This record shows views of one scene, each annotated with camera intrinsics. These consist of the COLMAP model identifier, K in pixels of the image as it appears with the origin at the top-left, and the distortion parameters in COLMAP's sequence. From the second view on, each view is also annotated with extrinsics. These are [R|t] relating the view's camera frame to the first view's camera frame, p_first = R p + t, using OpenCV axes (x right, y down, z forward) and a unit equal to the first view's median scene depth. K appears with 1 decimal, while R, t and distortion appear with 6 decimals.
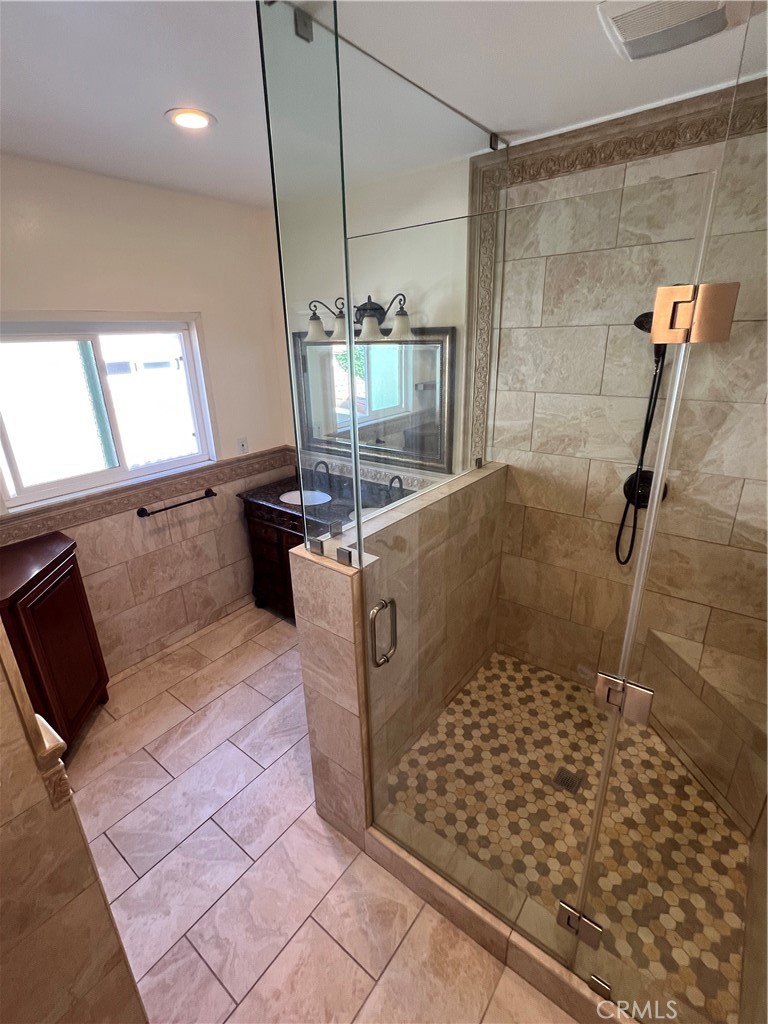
lens RADIAL K [[481.3, 0, 376.6], [0, 481.3, 510.9], [0, 0, 1]] dist [-0.004330, 0.002047]
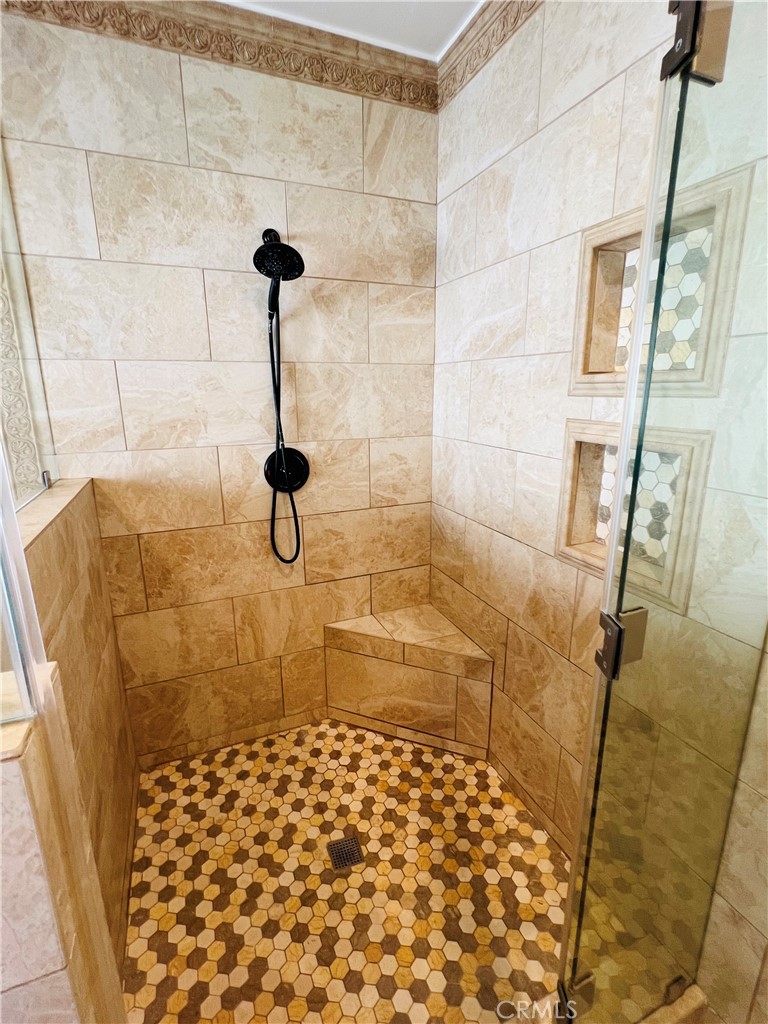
lens RADIAL K [[481.3, 0, 384.4], [0, 481.3, 508.5], [0, 0, 1]] dist [-0.004330, 0.002047]
pose [[0.473412, -0.191023, 0.859879, -0.115774], [0.300579, 0.952640, 0.046144, 0.033818], [-0.827969, 0.236616, 0.508409, 0.444451]]
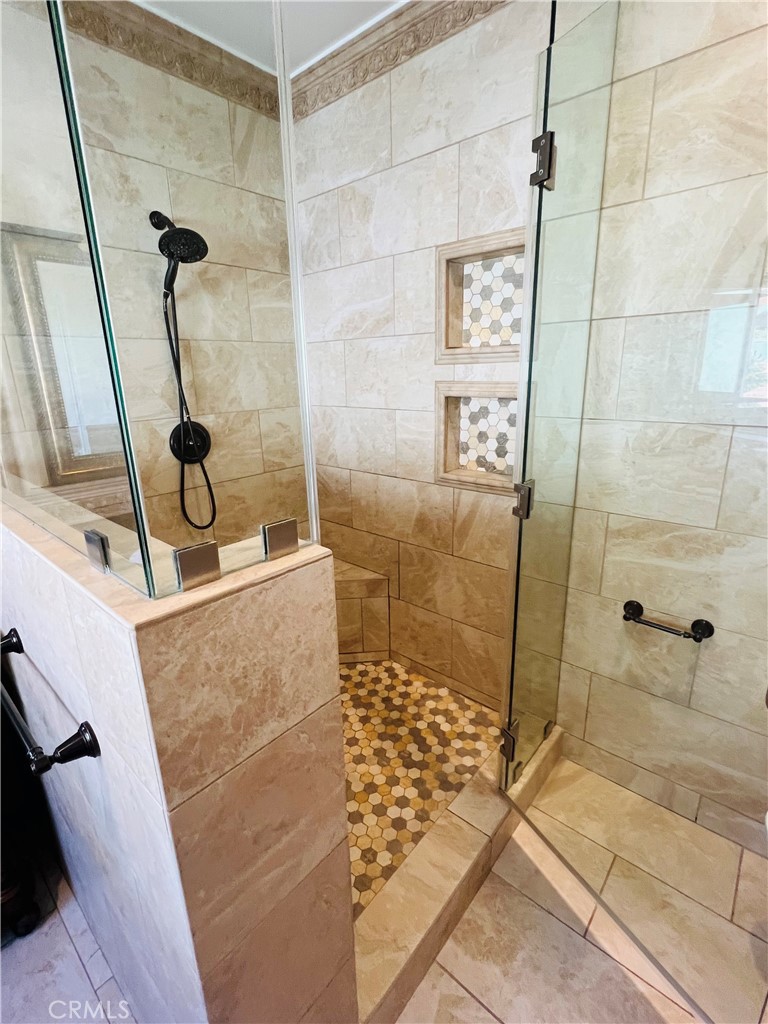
lens RADIAL K [[481.3, 0, 385.9], [0, 481.3, 508.3], [0, 0, 1]] dist [-0.004330, 0.002047]
pose [[0.033949, -0.251765, 0.967193, -0.356109], [0.369337, 0.902405, 0.221937, 0.002623], [-0.928675, 0.349685, 0.123622, 0.598930]]
